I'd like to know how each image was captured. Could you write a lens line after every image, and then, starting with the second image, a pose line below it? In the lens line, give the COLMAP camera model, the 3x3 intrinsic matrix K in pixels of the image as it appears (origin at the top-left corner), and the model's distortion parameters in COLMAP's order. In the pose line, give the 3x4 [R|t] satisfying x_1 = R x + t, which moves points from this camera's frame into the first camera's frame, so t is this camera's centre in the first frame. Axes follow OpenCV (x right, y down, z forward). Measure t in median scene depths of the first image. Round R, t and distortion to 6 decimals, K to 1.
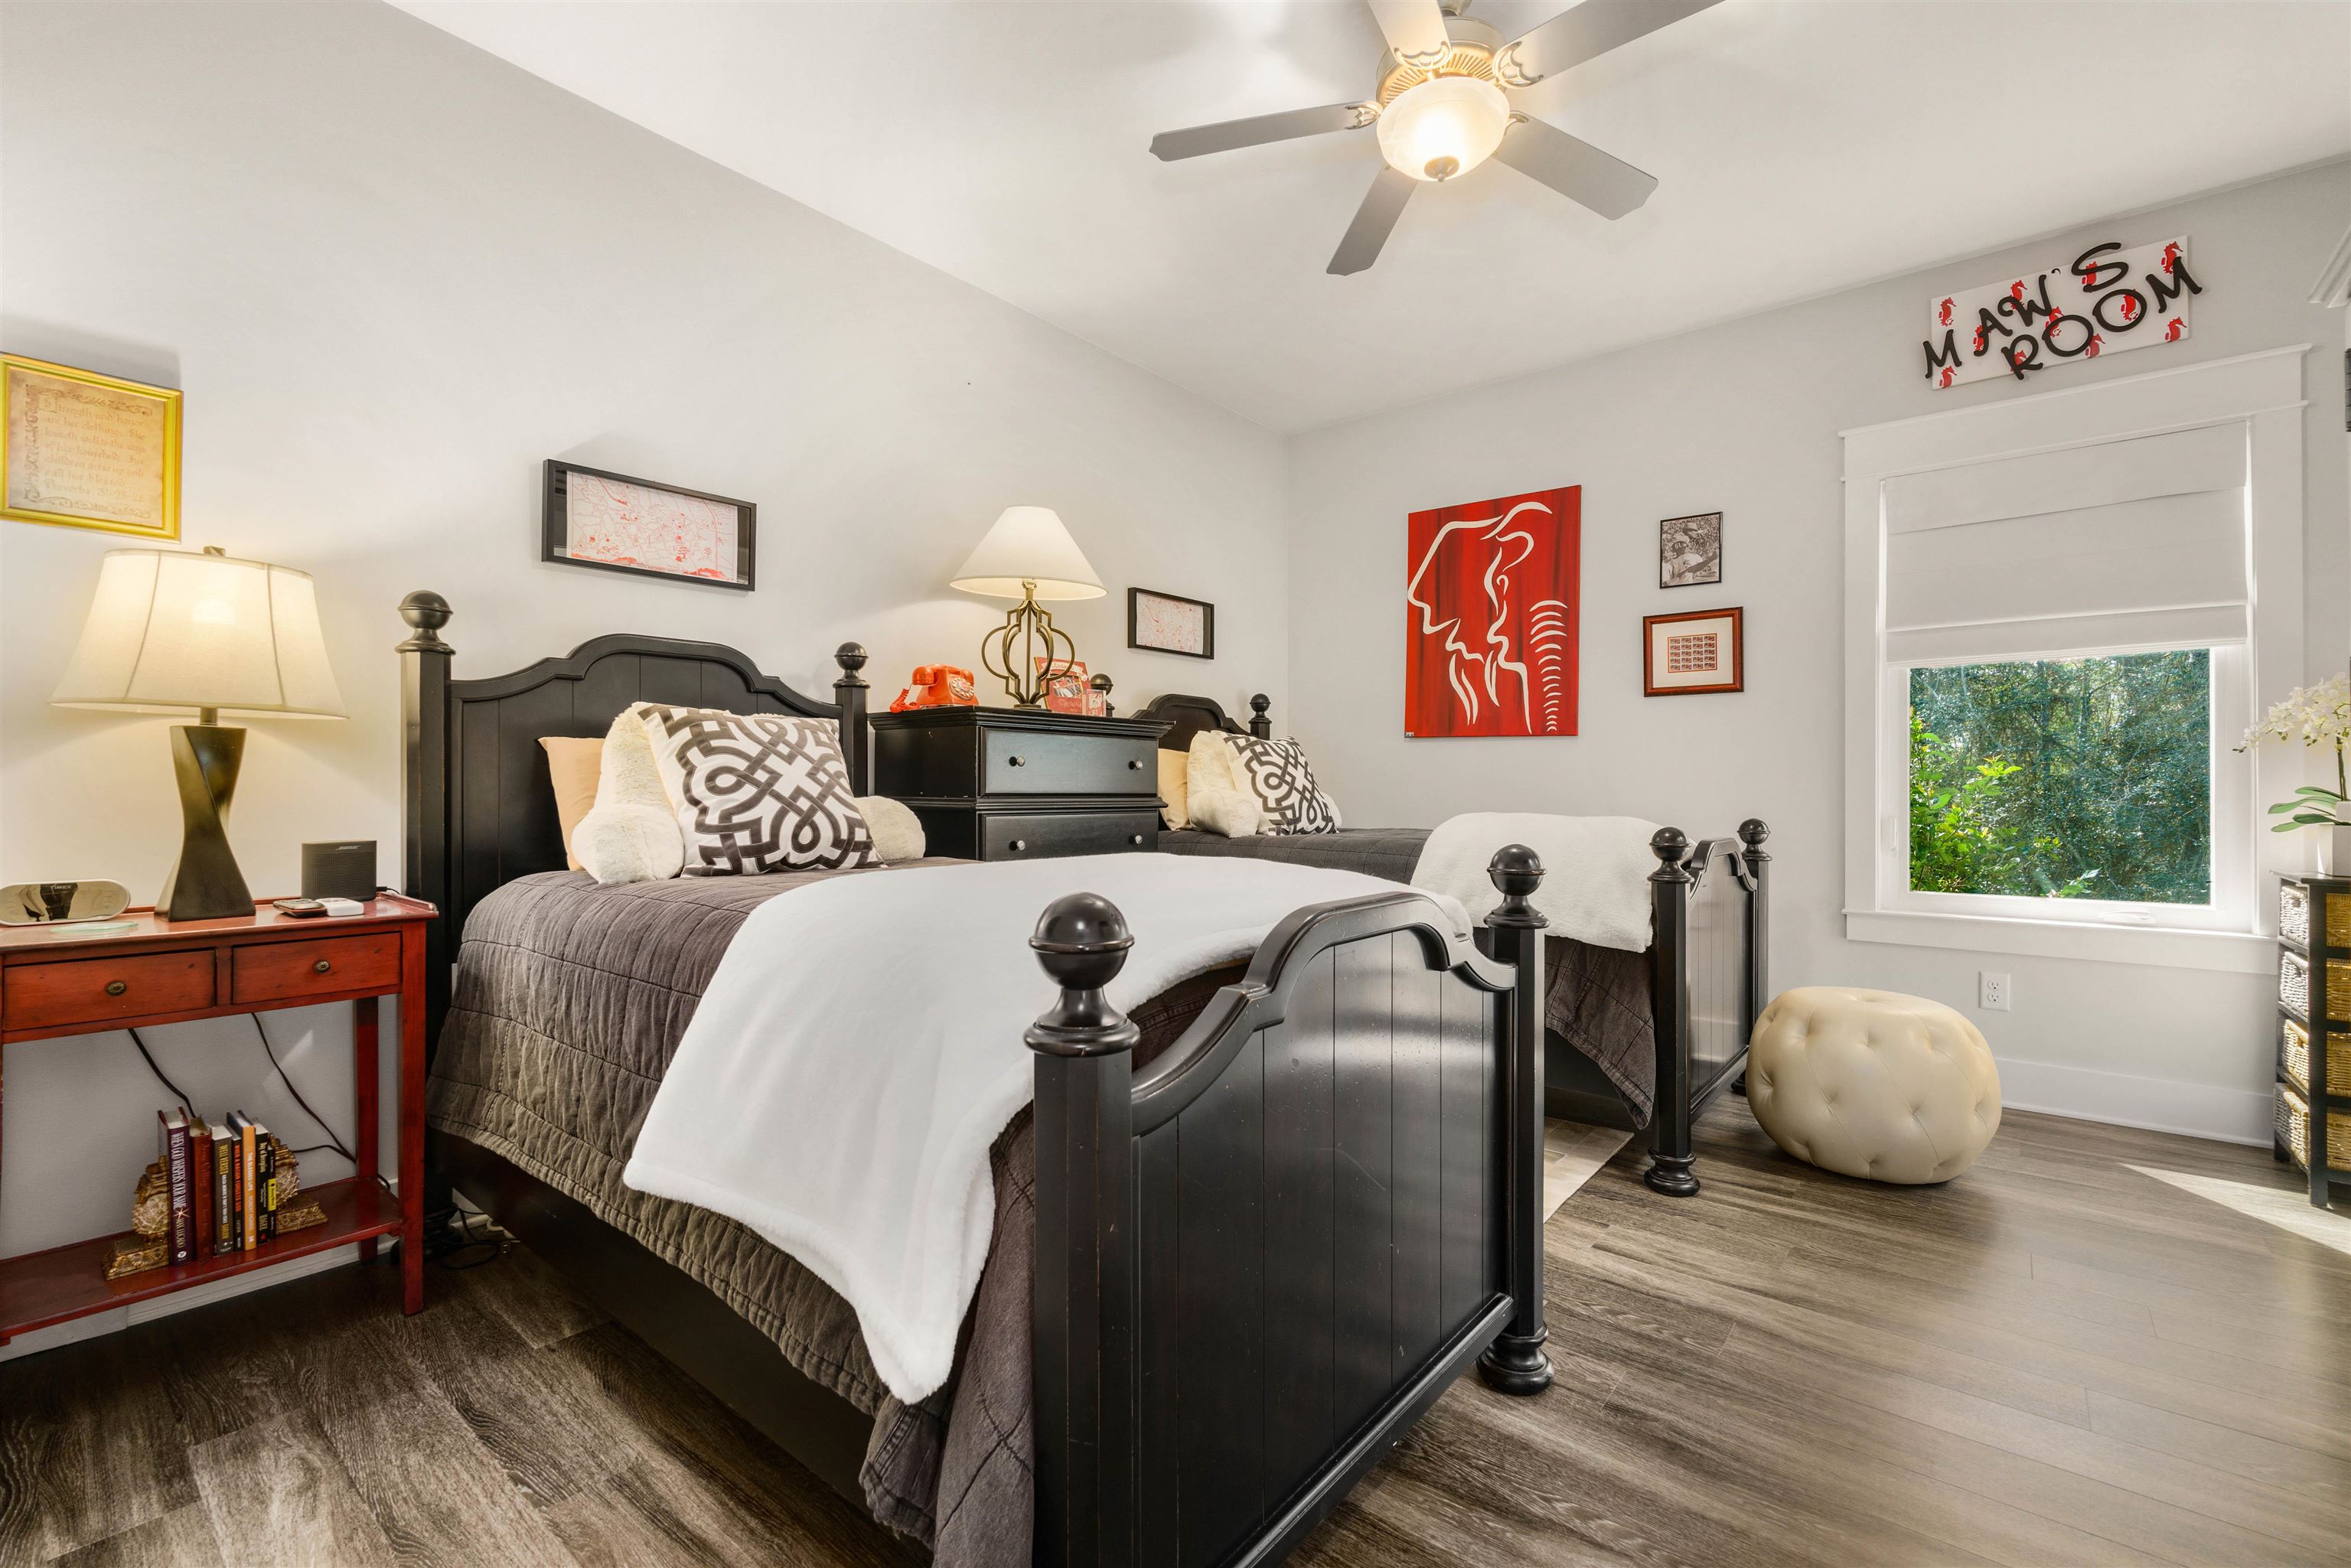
lens RADIAL K [[1022.7, 0, 1183.3], [0, 1022.7, 775.2], [0, 0, 1]] dist [-0.001180, -0.000371]
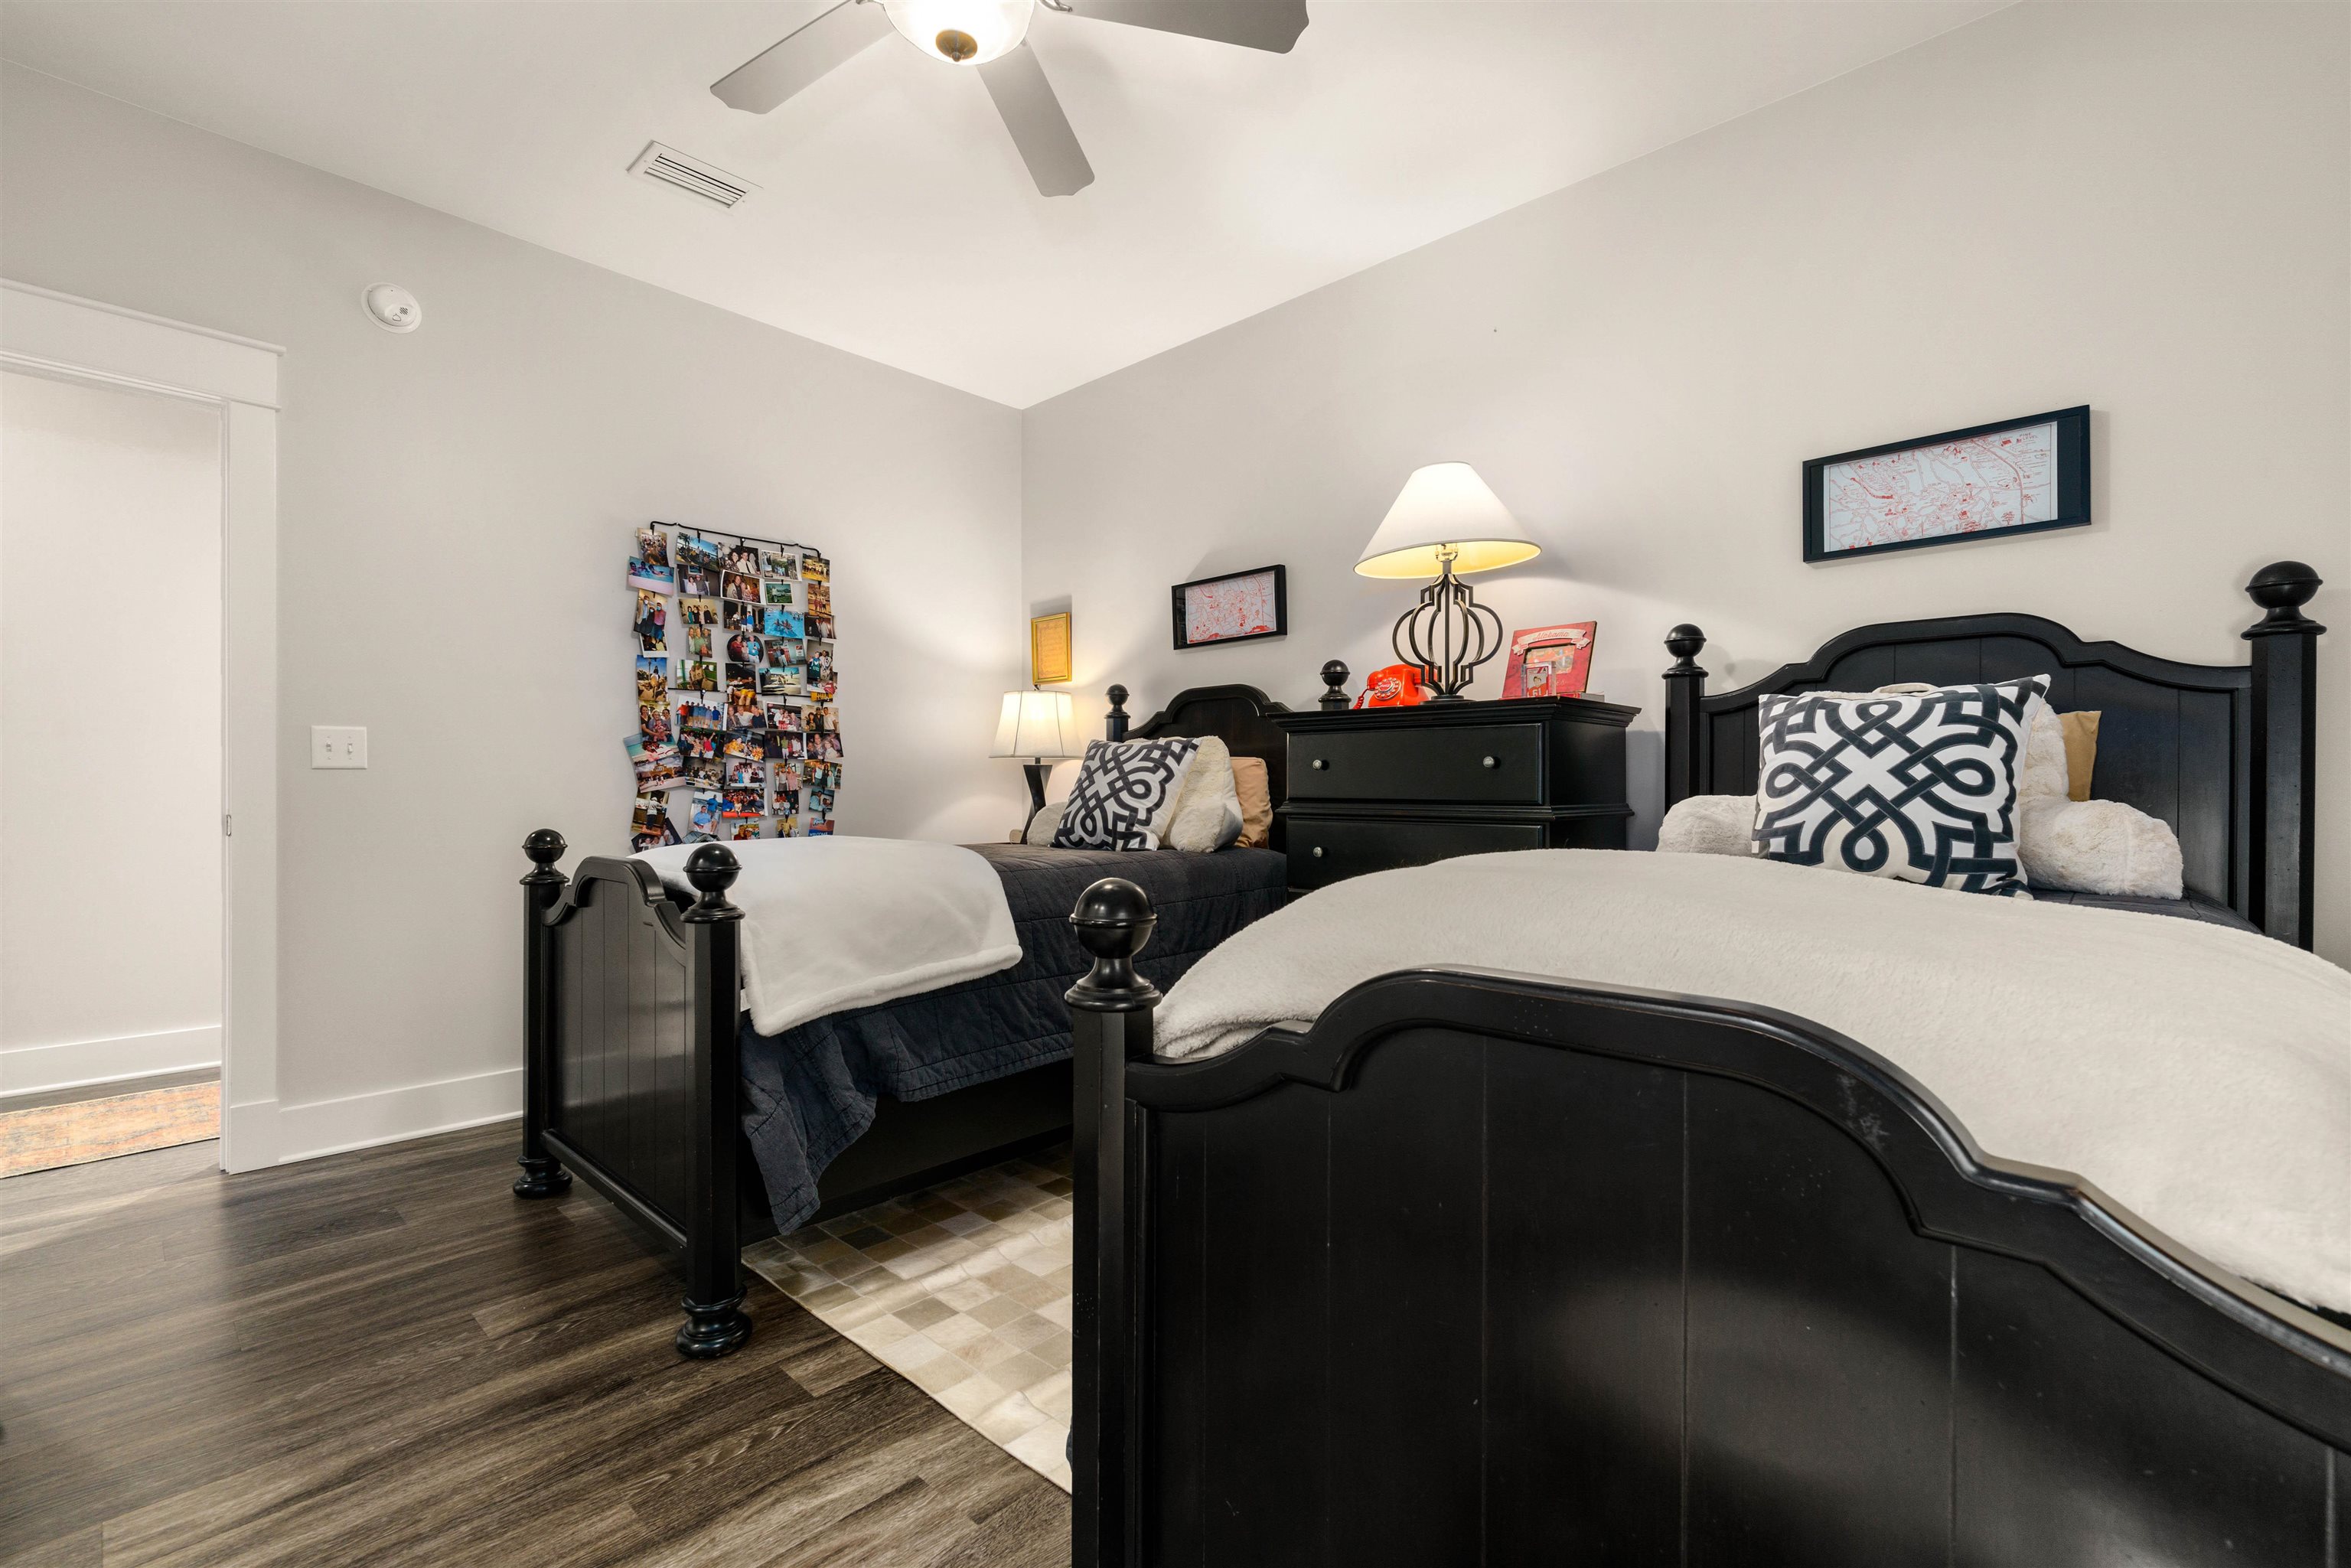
lens RADIAL K [[994.9, 0, 1183.2], [0, 994.9, 792.4], [0, 0, 1]] dist [-0.016466, 0.000007]
pose [[-0.057212, 0.004720, -0.998351, 0.829927], [0.014248, 0.999891, 0.003911, 0.007861], [0.998260, -0.014000, -0.057273, 0.974565]]
